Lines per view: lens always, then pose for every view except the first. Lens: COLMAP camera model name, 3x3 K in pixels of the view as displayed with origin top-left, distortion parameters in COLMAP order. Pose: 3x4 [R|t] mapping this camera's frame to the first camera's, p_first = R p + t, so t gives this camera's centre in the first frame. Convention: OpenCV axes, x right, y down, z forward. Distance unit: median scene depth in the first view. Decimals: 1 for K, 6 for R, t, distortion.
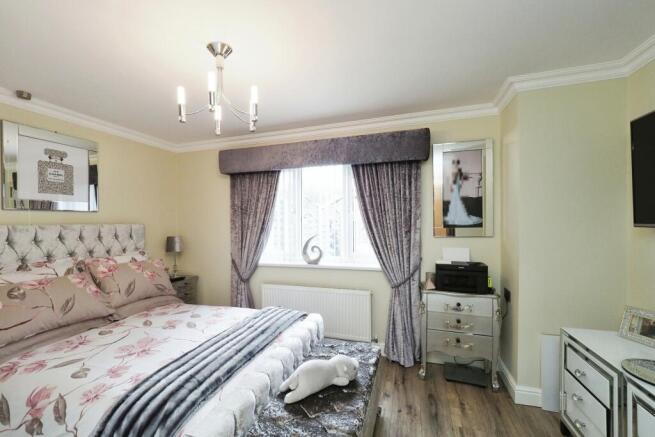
lens RADIAL K [[272.5, 0, 324.2], [0, 272.5, 223.9], [0, 0, 1]] dist [-0.000915, -0.000233]
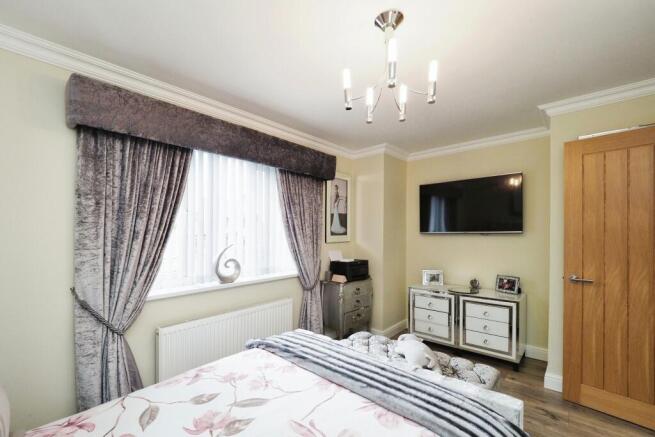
lens RADIAL K [[278.2, 0, 328.1], [0, 278.2, 235.8], [0, 0, 1]] dist [-0.000385, -0.000144]
pose [[0.405363, -0.001109, 0.914155, -0.720600], [-0.002240, 0.999995, 0.002207, 0.012207], [-0.914153, -0.002942, 0.405359, 0.457588]]
